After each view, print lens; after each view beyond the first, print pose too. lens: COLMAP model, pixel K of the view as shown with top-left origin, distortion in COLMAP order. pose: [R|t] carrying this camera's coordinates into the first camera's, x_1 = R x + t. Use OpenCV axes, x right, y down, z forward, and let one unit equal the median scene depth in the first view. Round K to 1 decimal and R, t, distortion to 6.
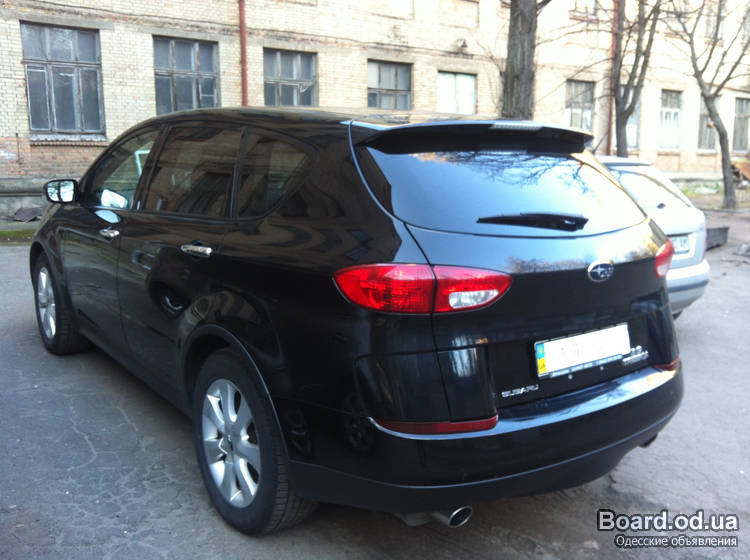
lens RADIAL K [[747.3, 0, 371.1], [0, 747.3, 284.6], [0, 0, 1]] dist [0.001959, 0.000000]
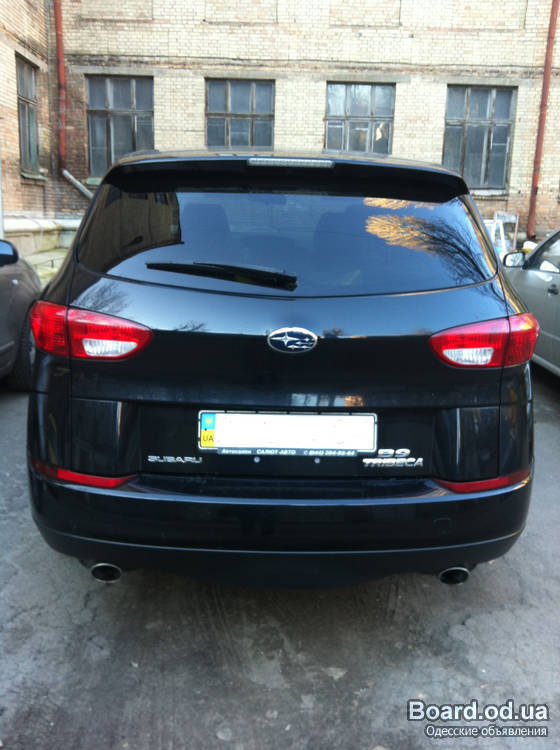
lens RADIAL K [[747.3, 0, 277.2], [0, 747.3, 372.1], [0, 0, 1]] dist [0.001959, 0.000000]
pose [[0.795005, 0.146572, -0.588628, 0.173526], [-0.121631, 0.989179, 0.082037, -0.010911], [0.594283, 0.006376, 0.804231, 0.074023]]
